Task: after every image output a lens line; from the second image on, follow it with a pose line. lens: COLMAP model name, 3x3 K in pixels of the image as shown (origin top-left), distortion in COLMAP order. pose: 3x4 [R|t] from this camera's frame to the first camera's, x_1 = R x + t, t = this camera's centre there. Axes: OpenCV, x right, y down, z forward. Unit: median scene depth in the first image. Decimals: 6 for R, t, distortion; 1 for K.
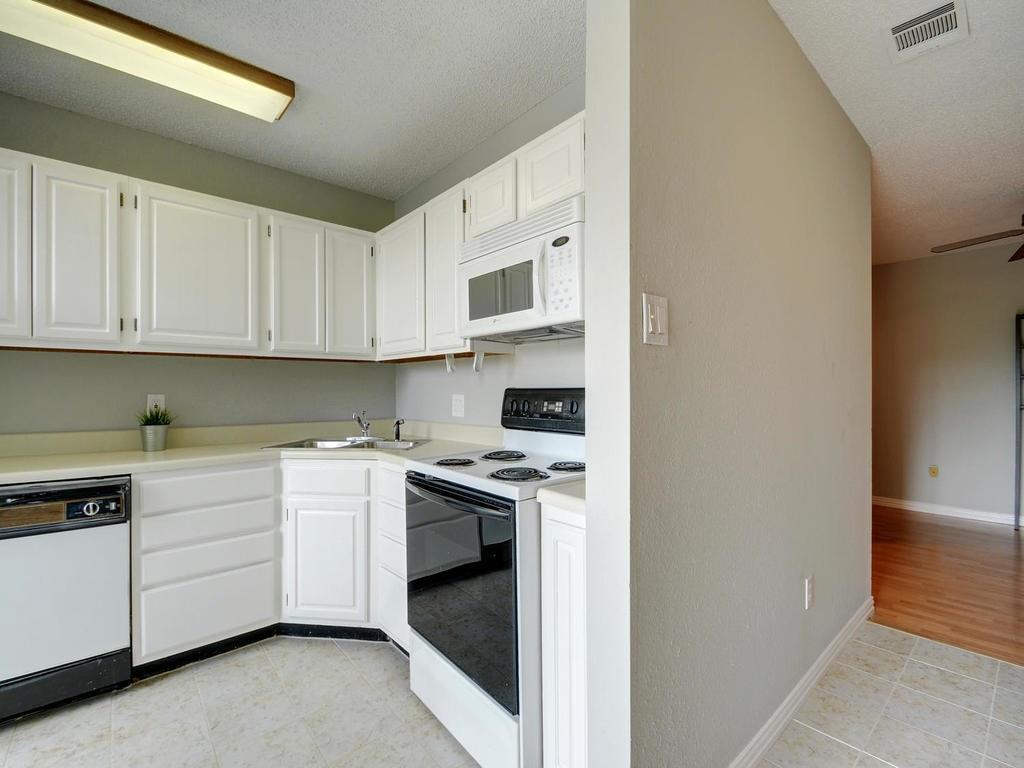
lens RADIAL K [[458.8, 0, 495.2], [0, 458.8, 390.4], [0, 0, 1]] dist [-0.001470, -0.007116]
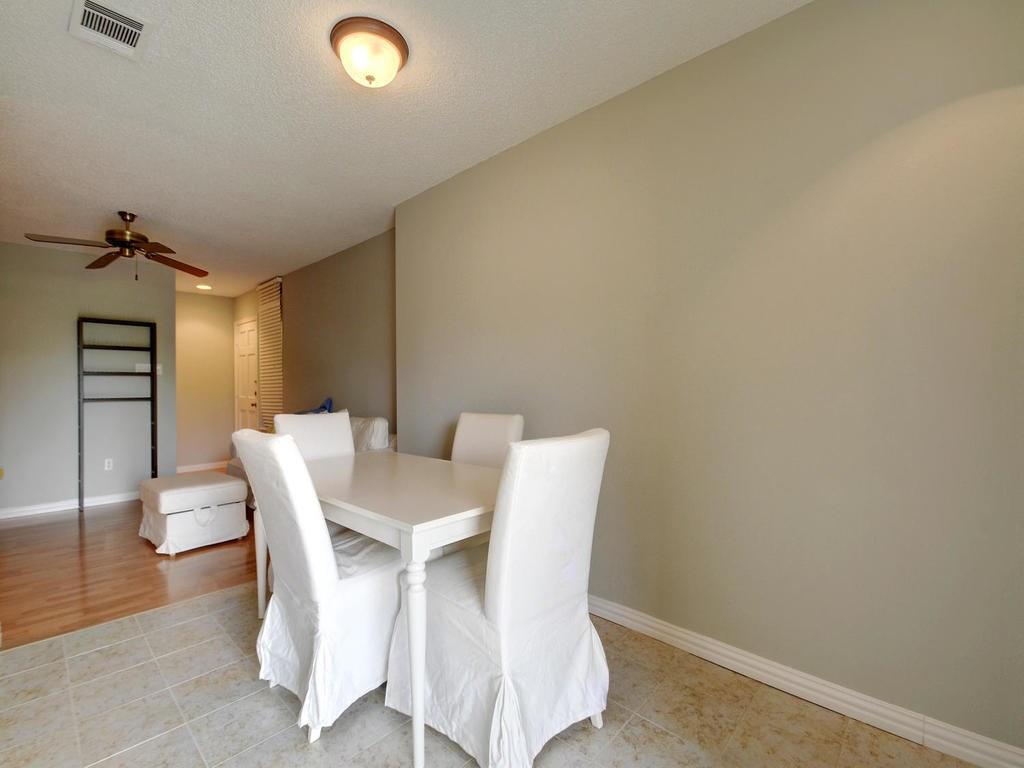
lens RADIAL K [[458.8, 0, 495.2], [0, 458.8, 390.4], [0, 0, 1]] dist [-0.001470, -0.007116]
pose [[-0.100526, -0.007624, 0.994905, -0.123884], [0.011773, 0.999892, 0.008852, 0.024155], [-0.994865, 0.012603, -0.100425, 0.180590]]
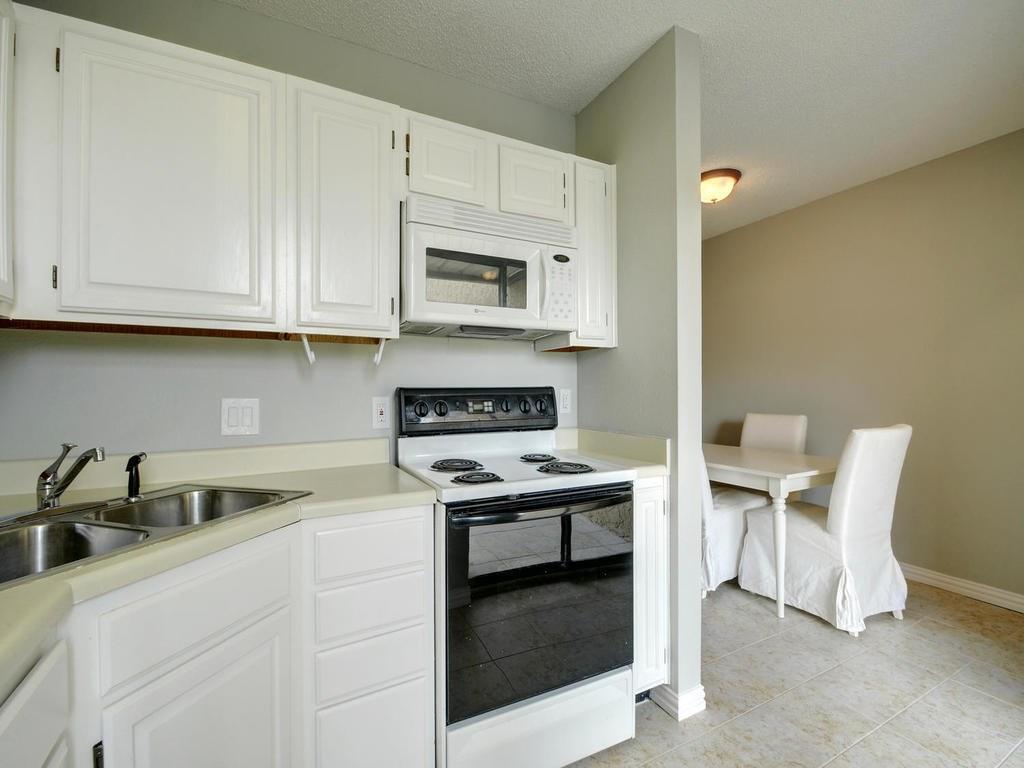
lens RADIAL K [[458.8, 0, 495.2], [0, 458.8, 390.4], [0, 0, 1]] dist [-0.001470, -0.007116]
pose [[0.226831, -0.004625, 0.973923, -0.781973], [0.005071, 0.999981, 0.003567, -0.002074], [-0.973921, 0.004129, 0.226850, 0.705439]]
